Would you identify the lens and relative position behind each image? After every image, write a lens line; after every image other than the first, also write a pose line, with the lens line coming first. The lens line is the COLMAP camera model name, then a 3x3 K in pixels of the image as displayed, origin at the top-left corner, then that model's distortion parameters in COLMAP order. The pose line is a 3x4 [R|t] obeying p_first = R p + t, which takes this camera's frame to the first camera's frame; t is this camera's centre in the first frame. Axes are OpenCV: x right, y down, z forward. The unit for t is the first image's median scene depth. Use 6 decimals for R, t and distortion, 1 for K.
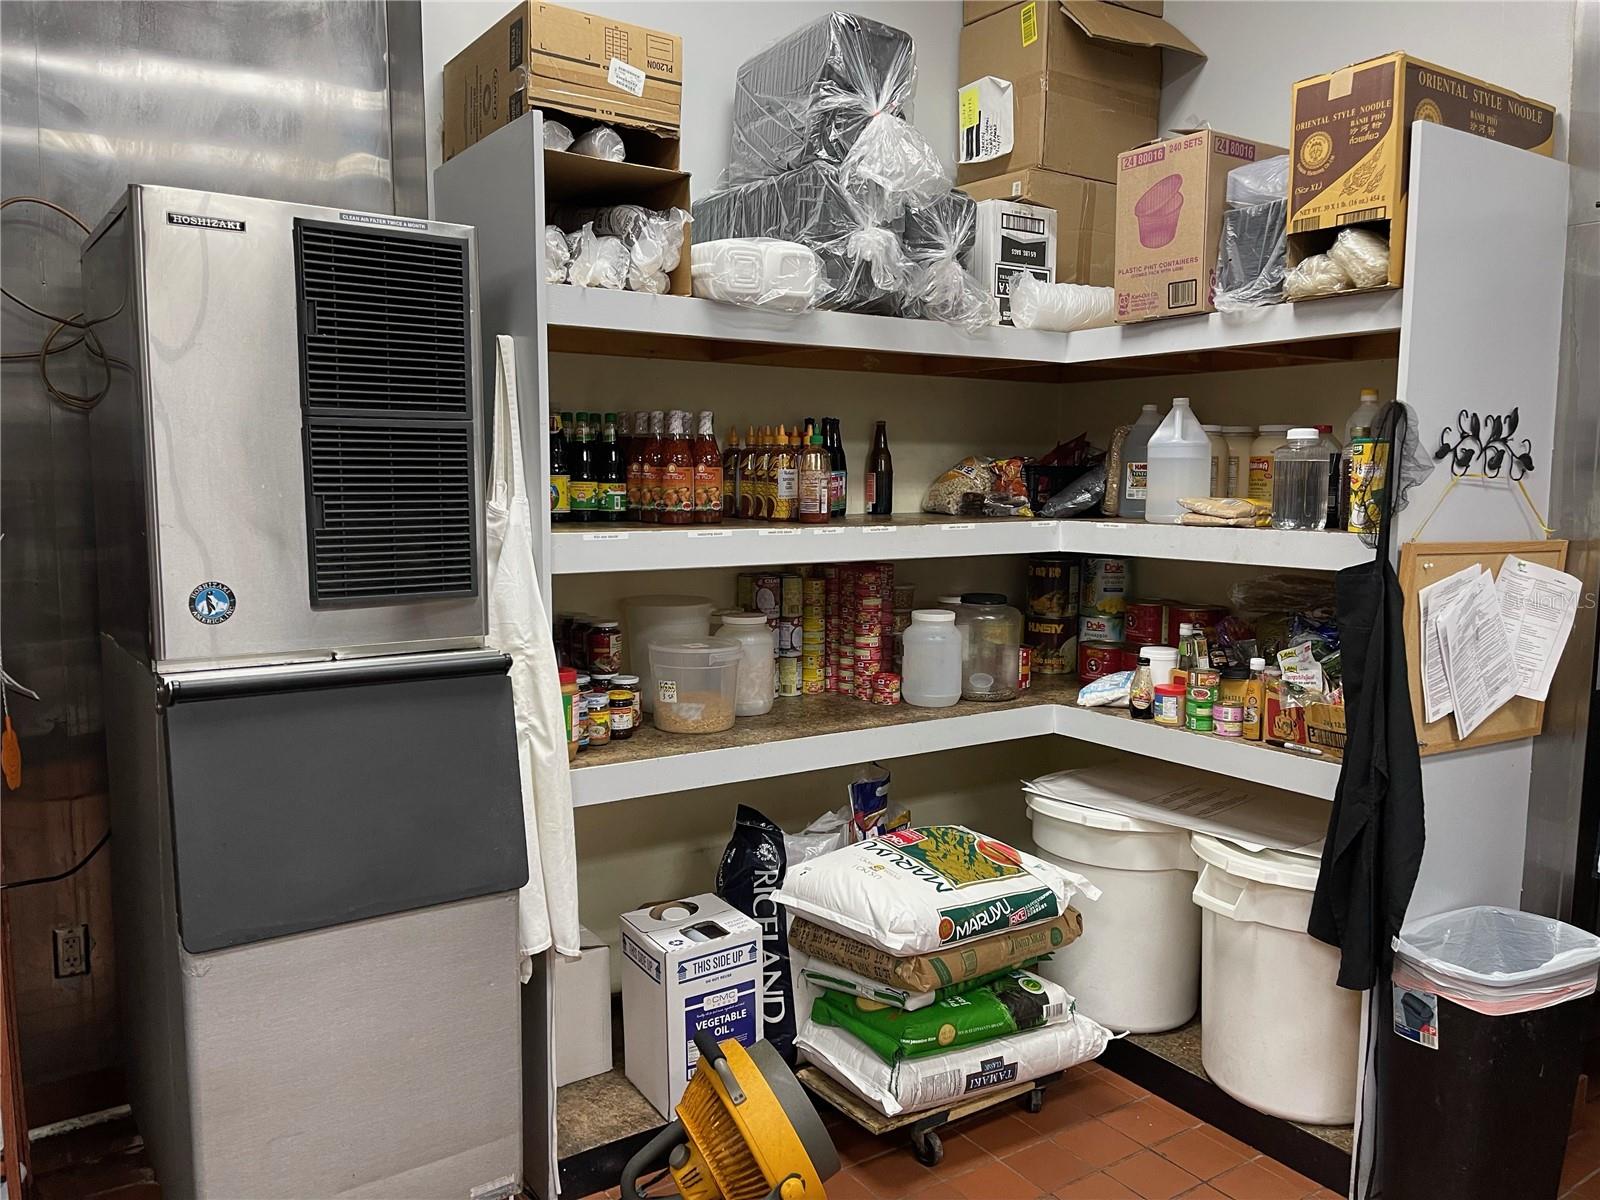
lens RADIAL K [[1198.6, 0, 800.0], [0, 1198.6, 600.0], [0, 0, 1]] dist [0.086012, -0.095414]
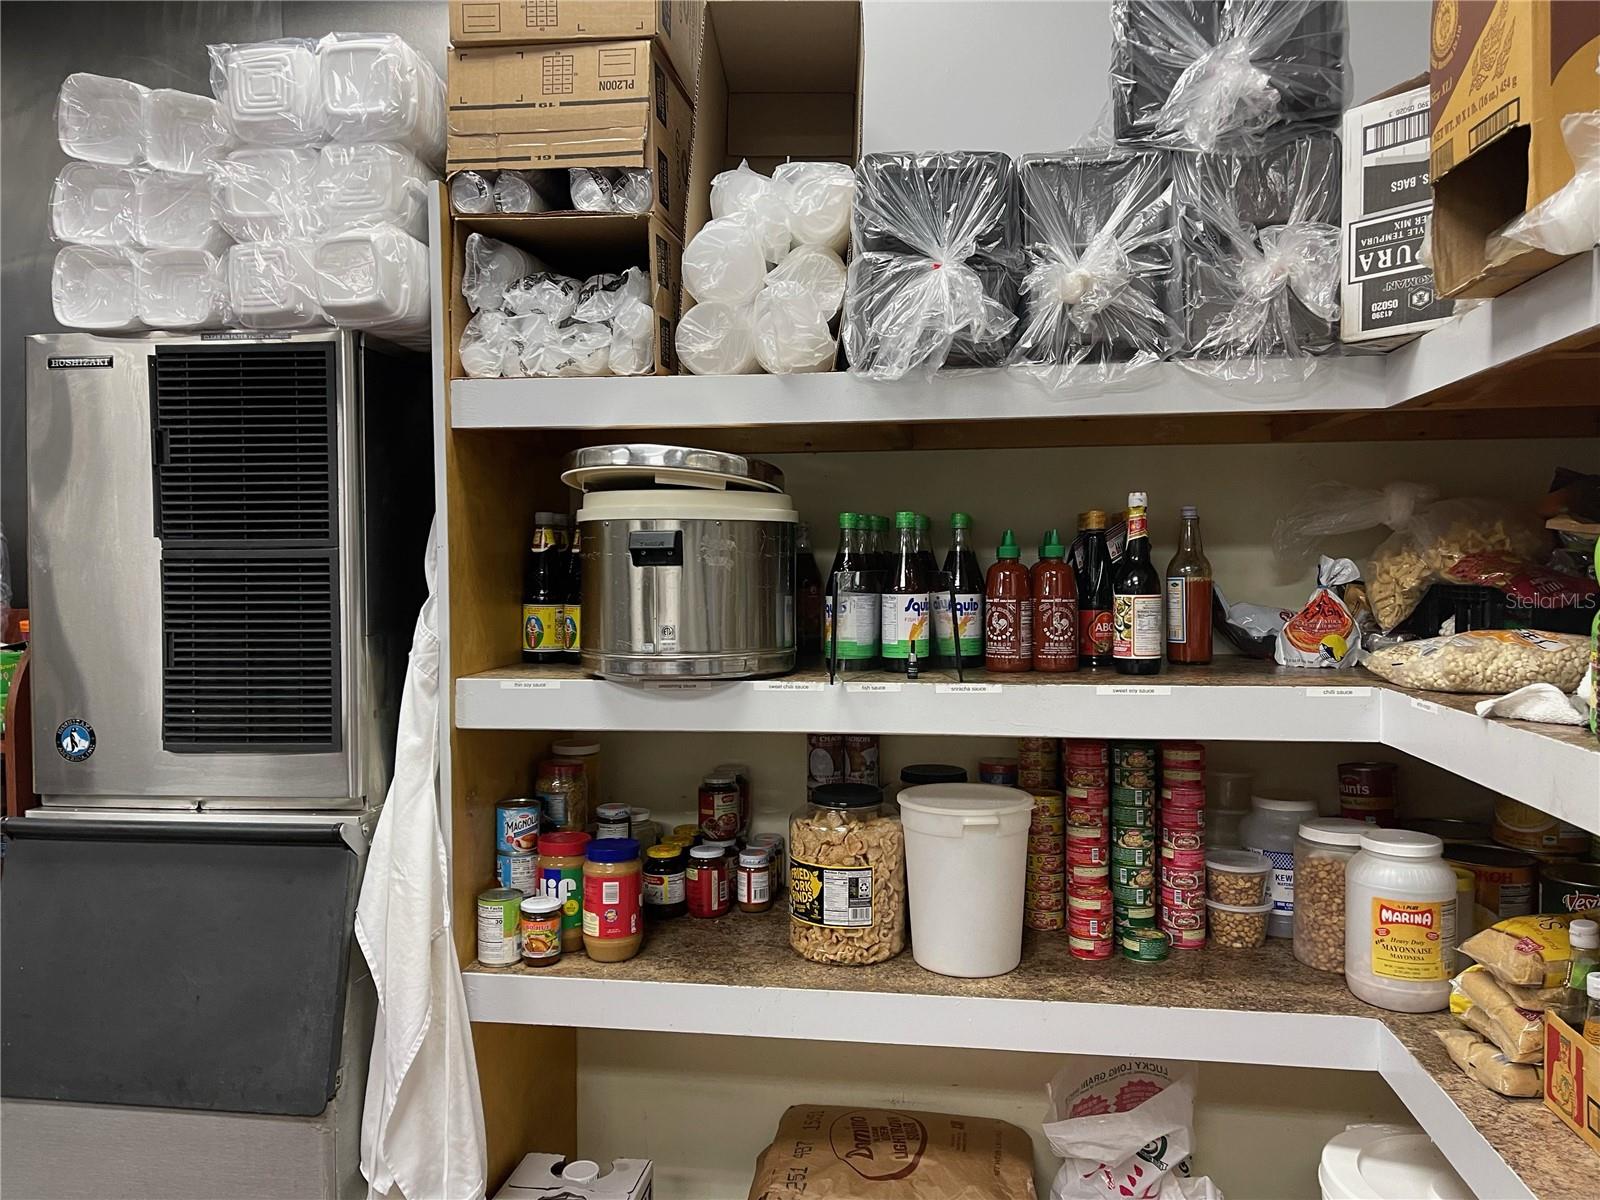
lens RADIAL K [[1198.6, 0, 800.0], [0, 1198.6, 600.0], [0, 0, 1]] dist [0.086012, -0.095414]
pose [[0.757419, 0.009631, -0.652858, 0.433053], [-0.064683, 0.996079, -0.060348, -0.063367], [0.649718, 0.087938, 0.755072, 0.443963]]
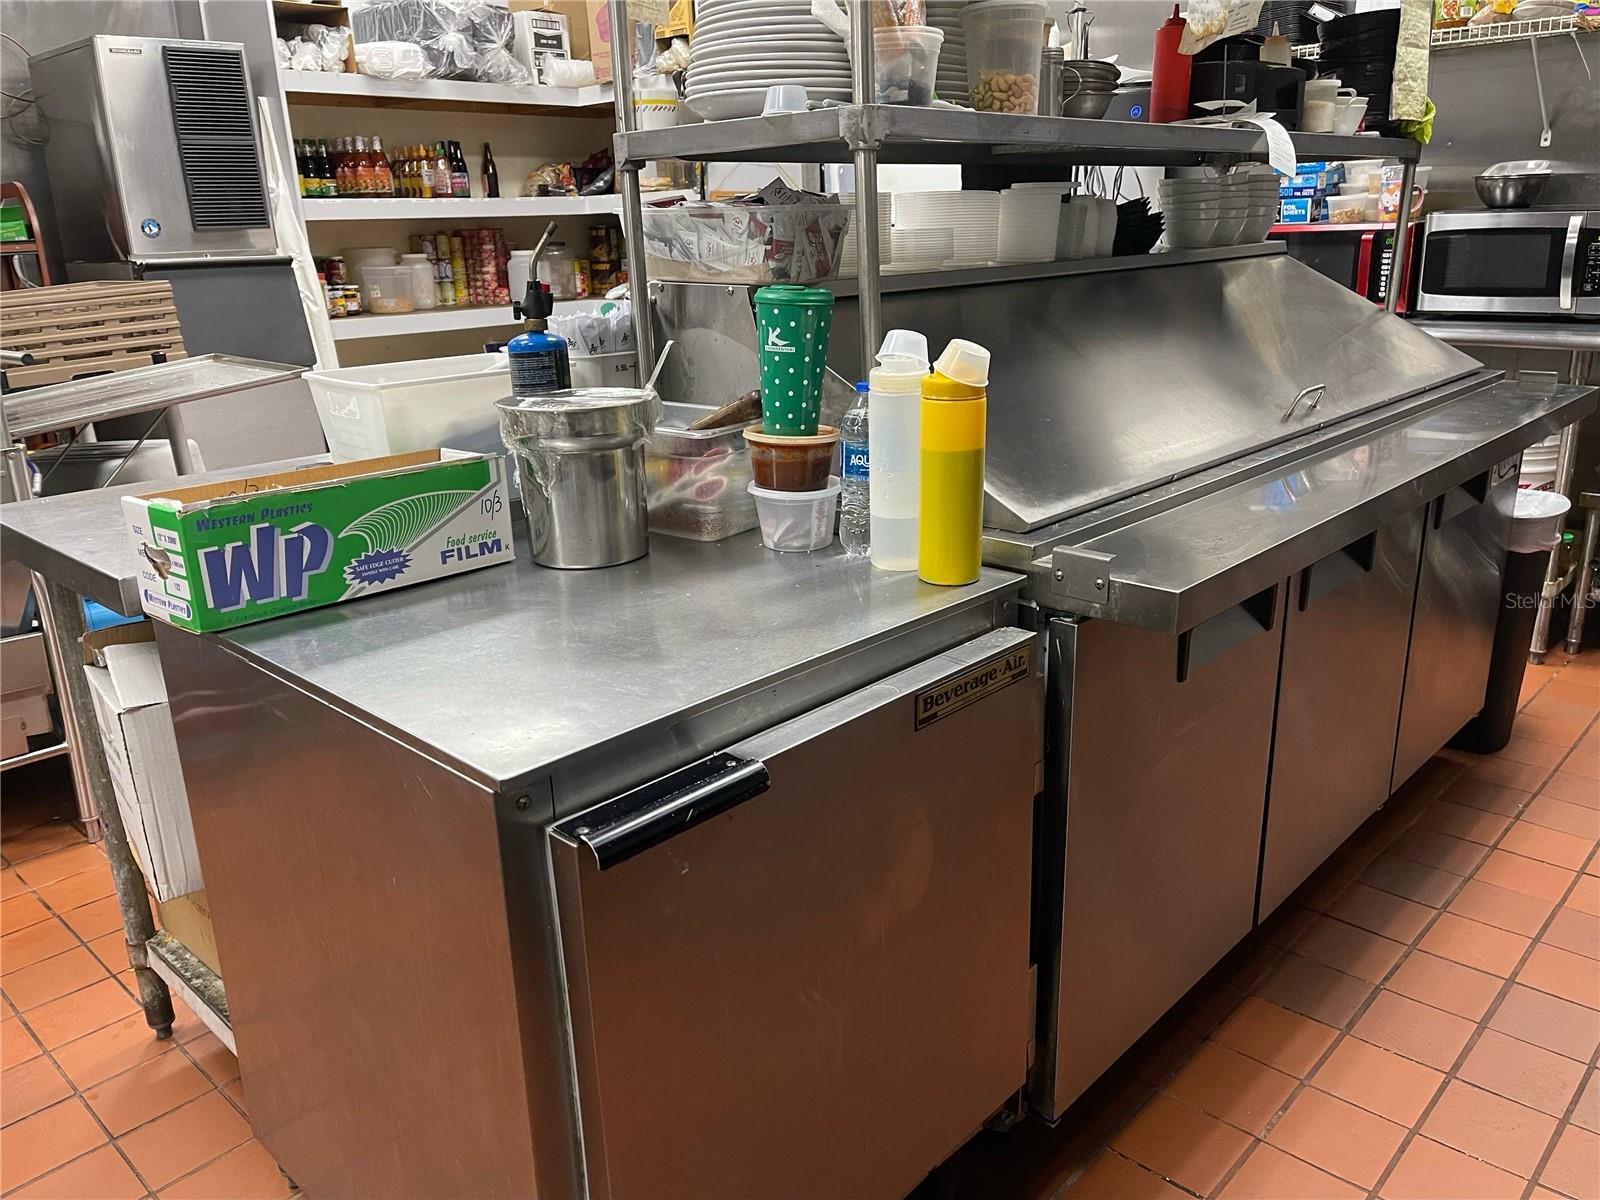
lens RADIAL K [[1198.6, 0, 800.0], [0, 1198.6, 600.0], [0, 0, 1]] dist [0.086012, -0.095414]
pose [[0.977108, -0.100298, 0.187619, 0.140424], [0.061902, 0.977773, 0.200320, 0.211372], [-0.203541, -0.184120, 0.961598, -1.098738]]
